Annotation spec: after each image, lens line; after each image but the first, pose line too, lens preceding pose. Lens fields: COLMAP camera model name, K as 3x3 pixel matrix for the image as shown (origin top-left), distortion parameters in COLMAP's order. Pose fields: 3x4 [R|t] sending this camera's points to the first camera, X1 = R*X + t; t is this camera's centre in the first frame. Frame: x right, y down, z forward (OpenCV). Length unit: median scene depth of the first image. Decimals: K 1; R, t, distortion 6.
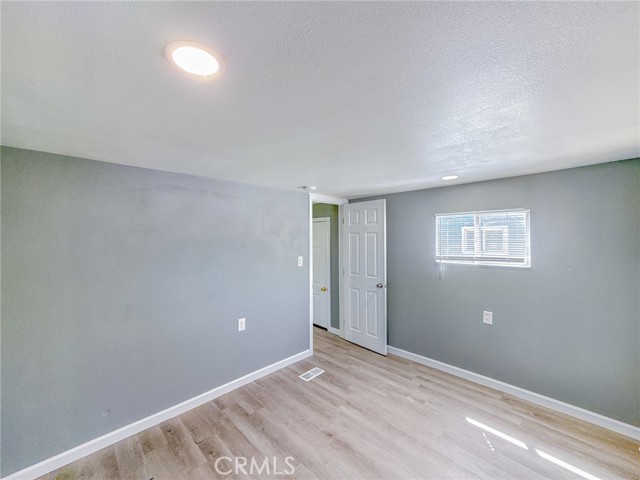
lens RADIAL K [[257.8, 0, 313.5], [0, 257.8, 240.0], [0, 0, 1]] dist [-0.000713, -0.000602]
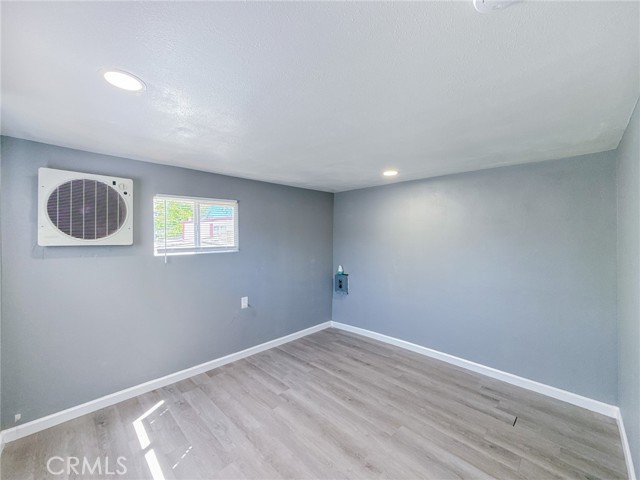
lens RADIAL K [[257.8, 0, 318.5], [0, 257.8, 231.5], [0, 0, 1]] dist [-0.000713, -0.000602]
pose [[-0.999525, 0.005636, -0.030297, 0.258227], [0.005644, 0.999984, -0.000165, 0.036278], [0.030296, -0.000336, -0.999541, 1.921815]]
